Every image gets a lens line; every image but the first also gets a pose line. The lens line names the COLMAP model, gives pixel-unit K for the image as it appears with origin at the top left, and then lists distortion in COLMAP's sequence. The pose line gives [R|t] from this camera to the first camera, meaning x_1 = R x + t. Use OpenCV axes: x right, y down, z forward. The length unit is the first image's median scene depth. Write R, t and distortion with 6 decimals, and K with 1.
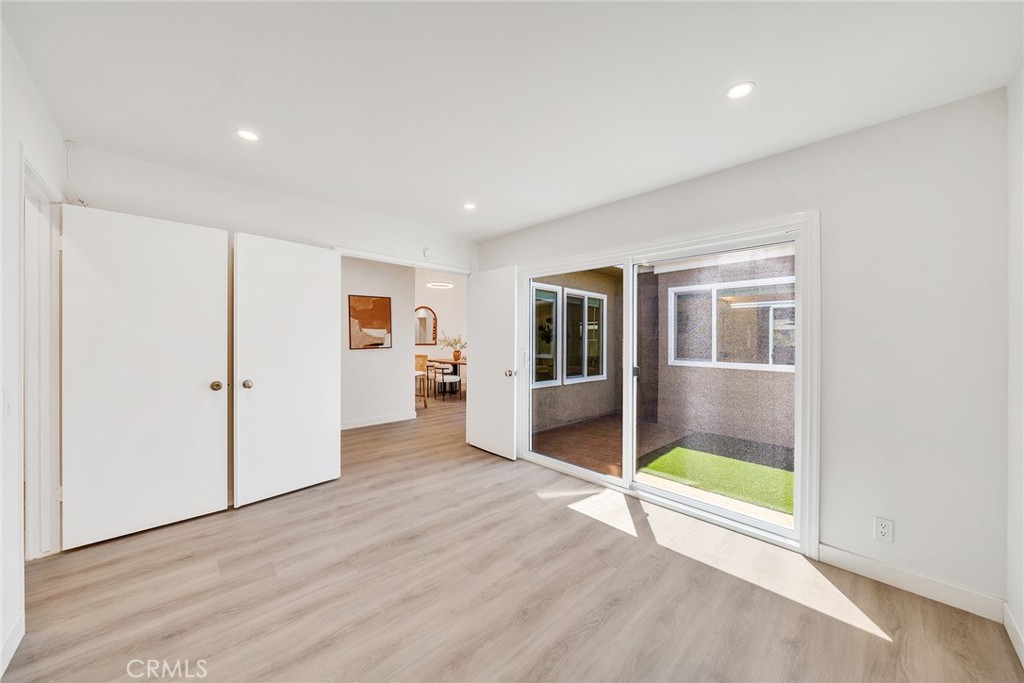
lens RADIAL K [[356.5, 0, 506.0], [0, 356.5, 337.0], [0, 0, 1]] dist [-0.003083, -0.000071]
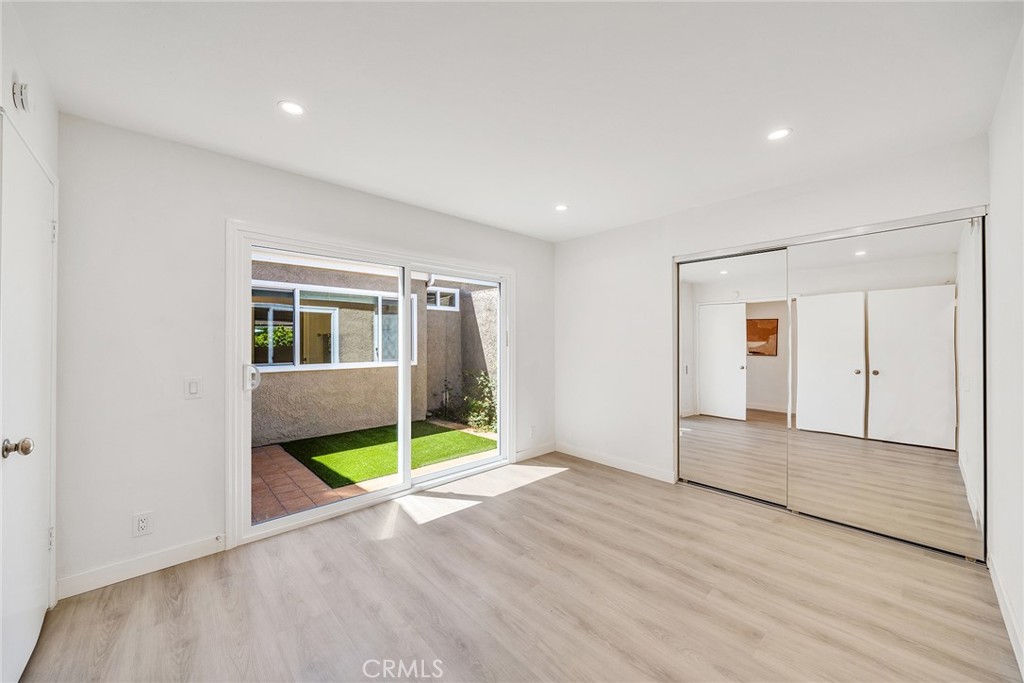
lens RADIAL K [[380.2, 0, 510.9], [0, 380.2, 344.4], [0, 0, 1]] dist [0.002092, 0.000066]
pose [[0.006398, -0.012699, 0.999899, -0.874391], [-0.005388, 0.999904, 0.012734, -0.004084], [-0.999965, -0.005468, 0.006329, 0.827929]]
